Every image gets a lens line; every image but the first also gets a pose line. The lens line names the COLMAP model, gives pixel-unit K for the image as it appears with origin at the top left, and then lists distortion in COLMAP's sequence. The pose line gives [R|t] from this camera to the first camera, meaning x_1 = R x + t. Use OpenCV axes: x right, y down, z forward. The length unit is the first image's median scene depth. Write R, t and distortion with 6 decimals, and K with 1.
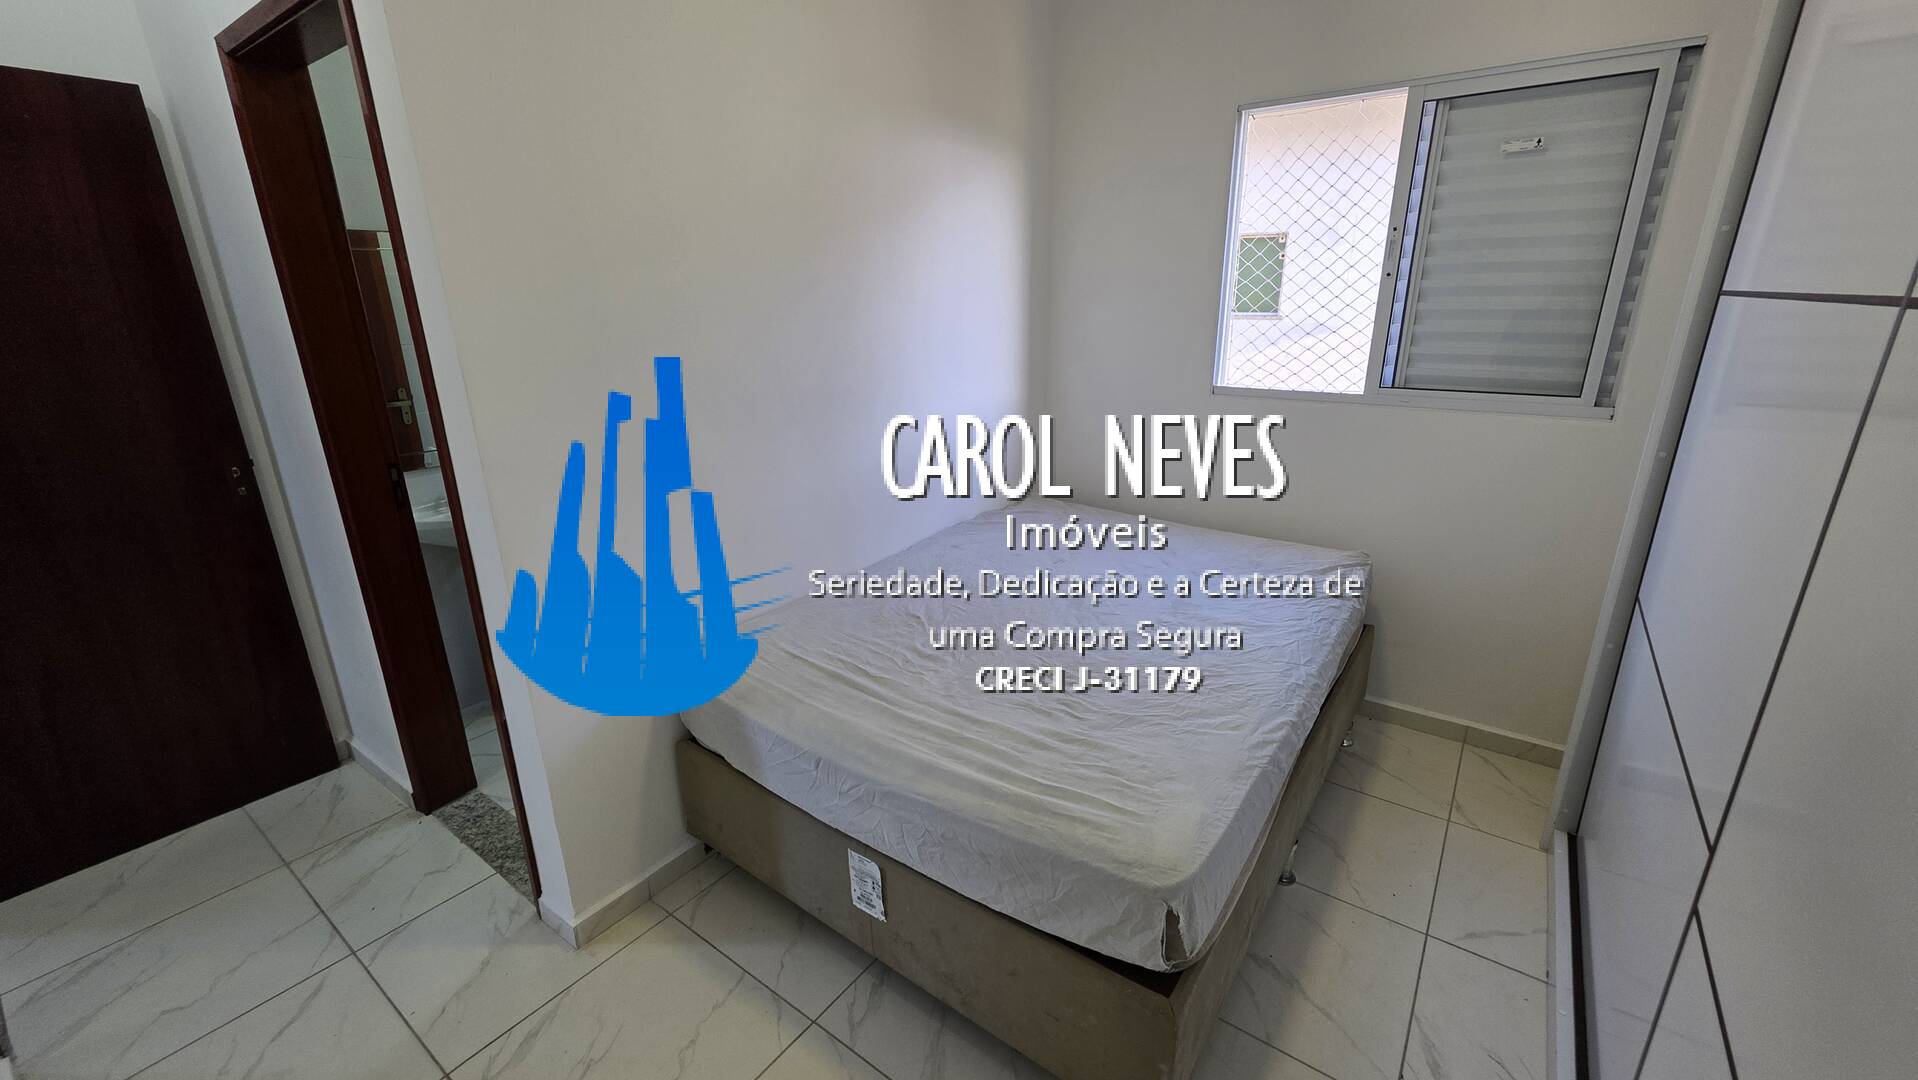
lens RADIAL K [[768.0, 0, 941.5], [0, 768.0, 532.1], [0, 0, 1]] dist [0.002397, 0.000214]
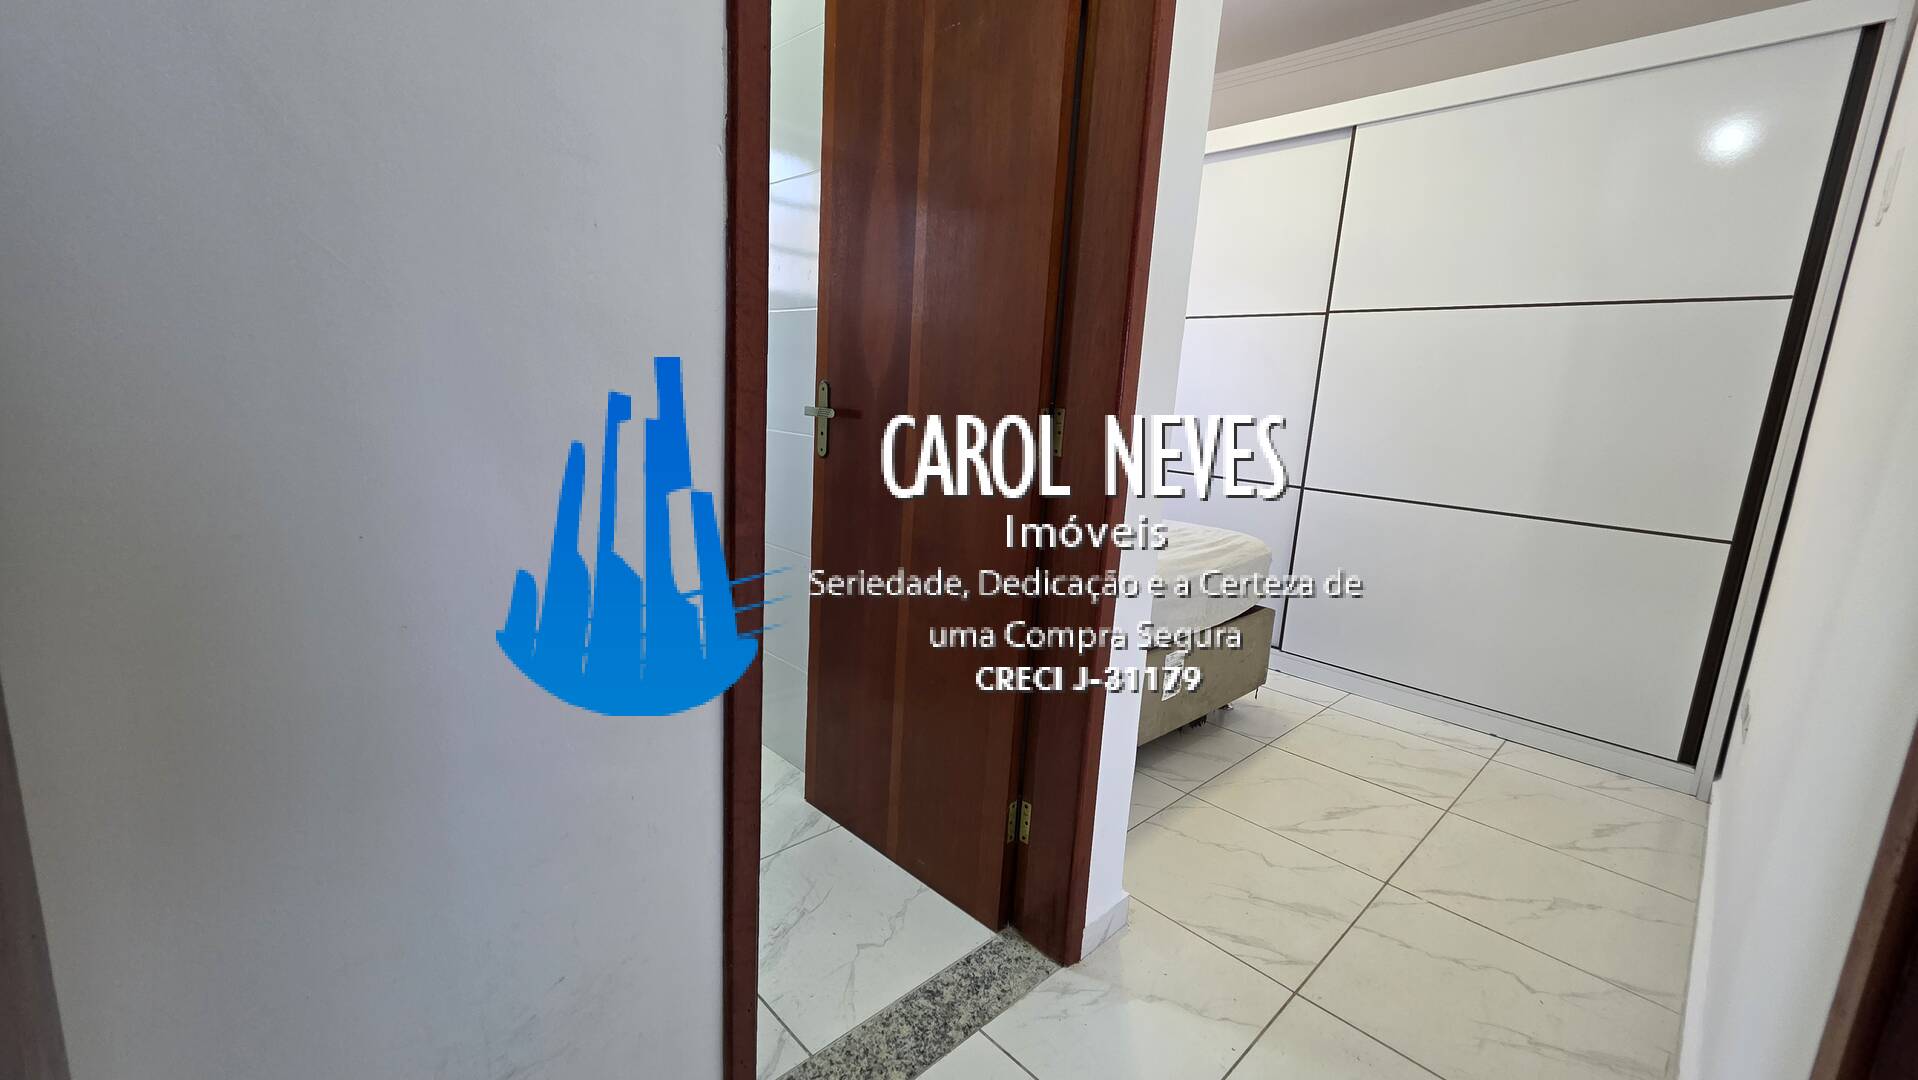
lens RADIAL K [[763.0, 0, 959.2], [0, 763.0, 536.6], [0, 0, 1]] dist [-0.003048, -0.000385]
pose [[0.161124, -0.155231, 0.974650, -1.219006], [0.234543, 0.965284, 0.114966, -0.024092], [-0.958660, 0.210073, 0.191939, 0.879567]]
